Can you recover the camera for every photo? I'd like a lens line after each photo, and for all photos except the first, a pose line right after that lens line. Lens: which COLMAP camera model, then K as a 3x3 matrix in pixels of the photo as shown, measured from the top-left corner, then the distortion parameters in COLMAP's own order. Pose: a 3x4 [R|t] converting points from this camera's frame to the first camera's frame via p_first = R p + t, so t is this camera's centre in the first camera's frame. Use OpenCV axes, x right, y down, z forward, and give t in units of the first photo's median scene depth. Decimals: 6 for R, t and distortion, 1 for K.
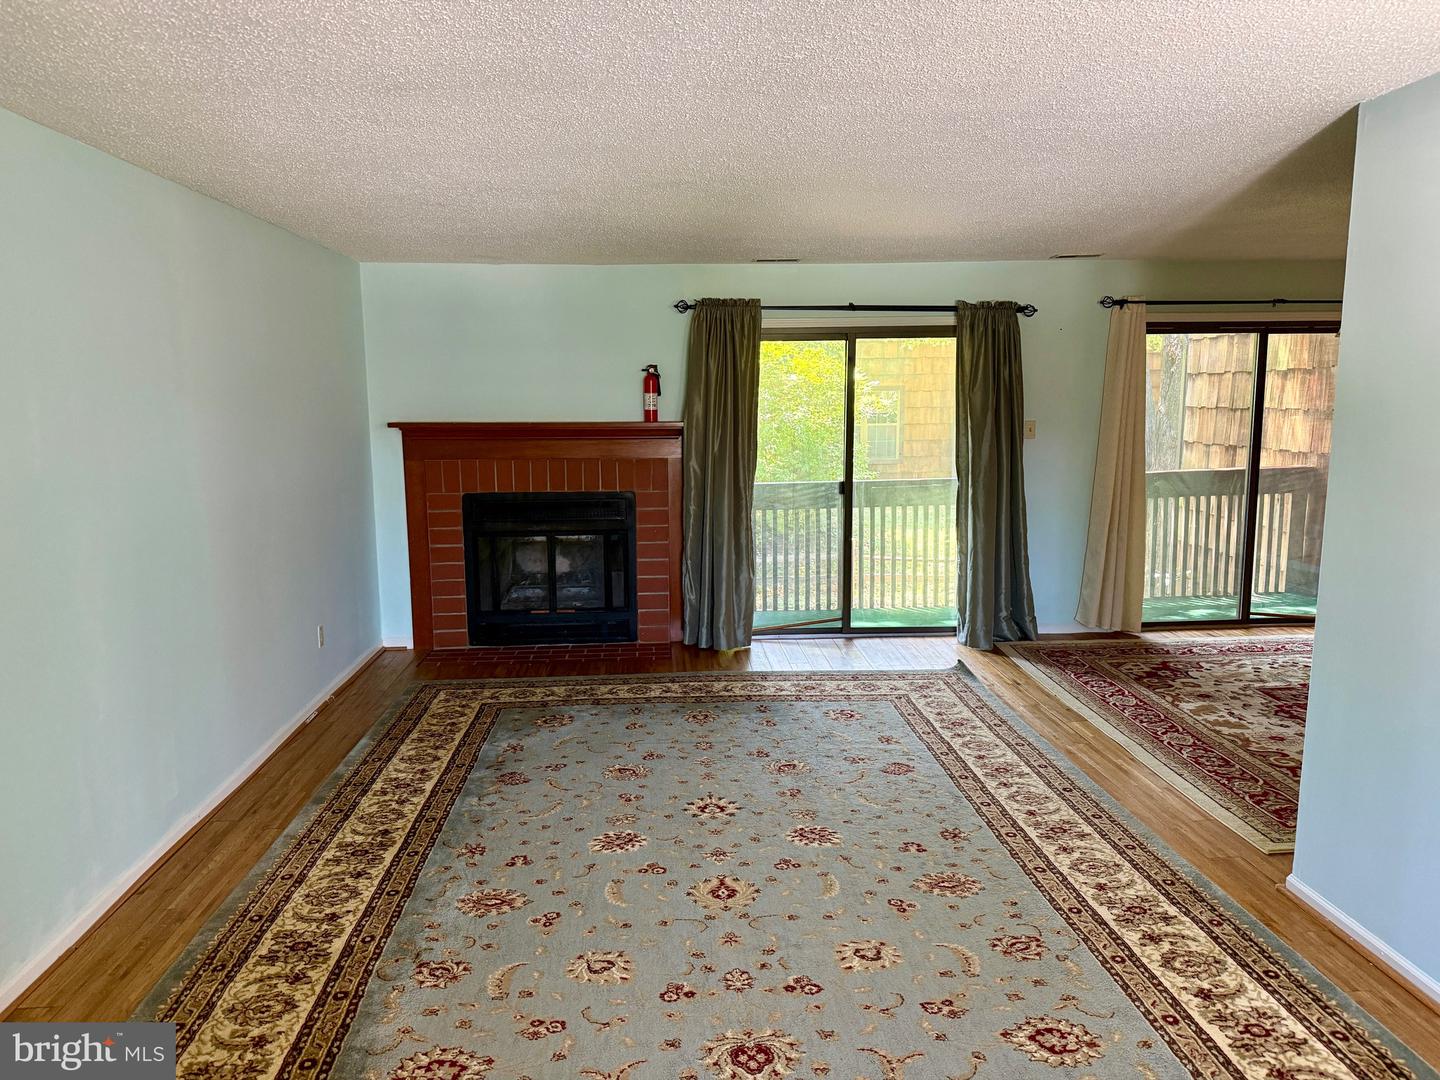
lens RADIAL K [[1008.0, 0, 720.0], [0, 1008.0, 540.0], [0, 0, 1]] dist [0.120996, -0.210287]
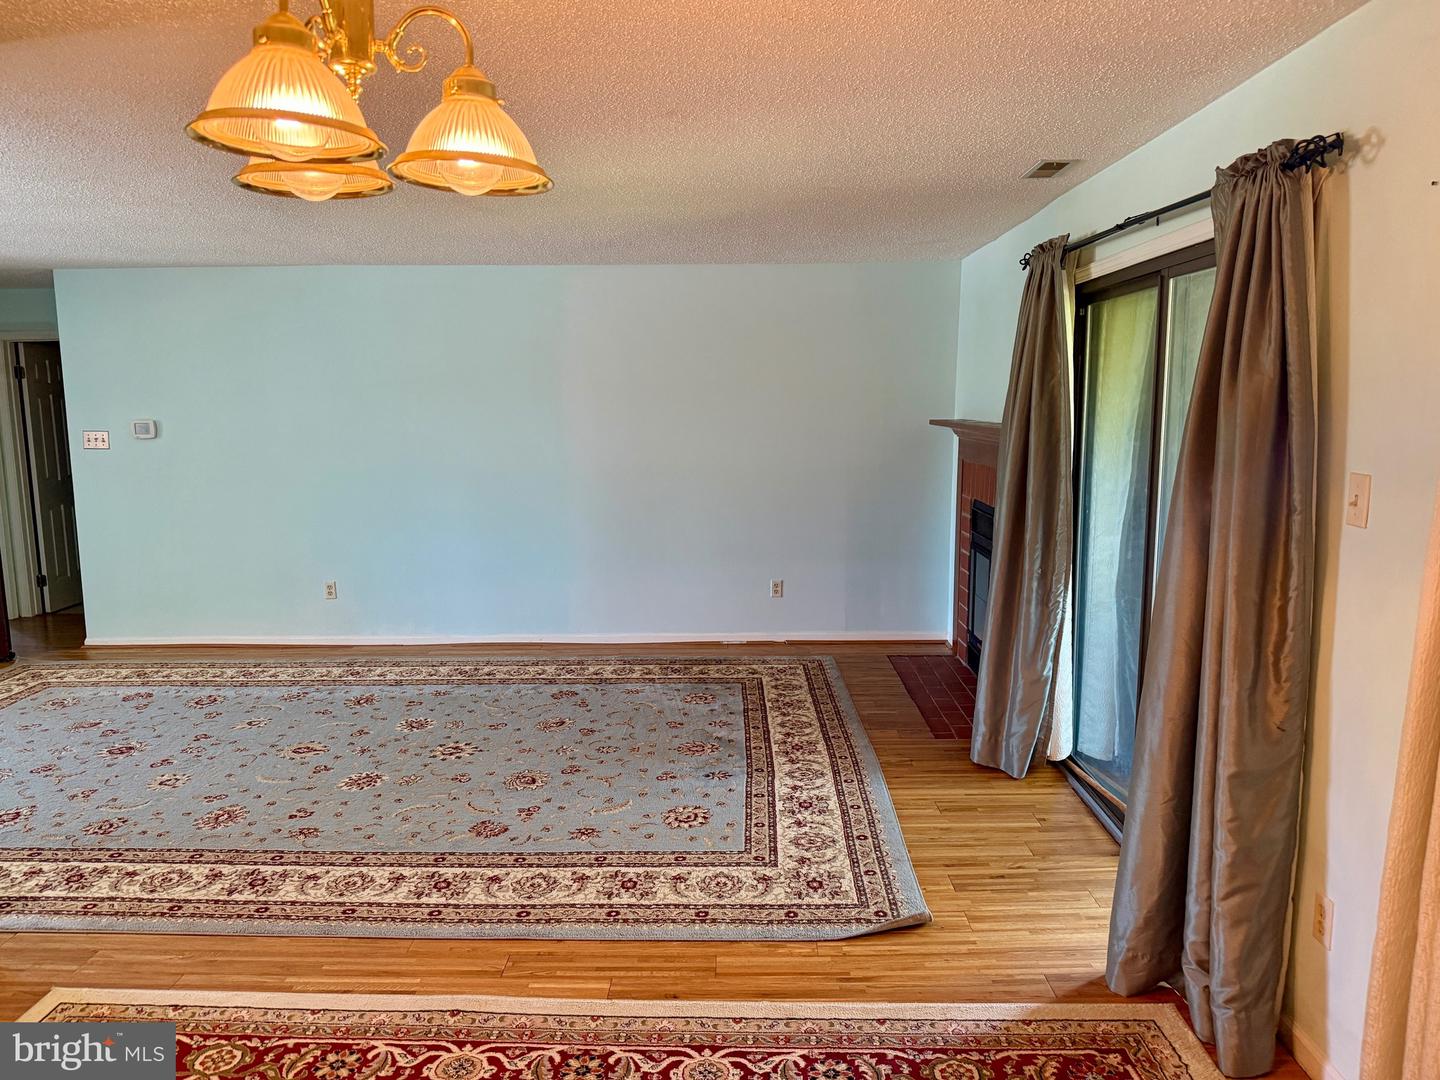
lens RADIAL K [[1023.7, 0, 720.0], [0, 1023.7, 540.0], [0, 0, 1]] dist [0.048493, -0.073056]
pose [[-0.083561, 0.153945, -0.984540, 0.985643], [-0.133943, 0.977294, 0.164180, -0.185747], [0.987460, 0.145591, -0.061044, 1.215414]]
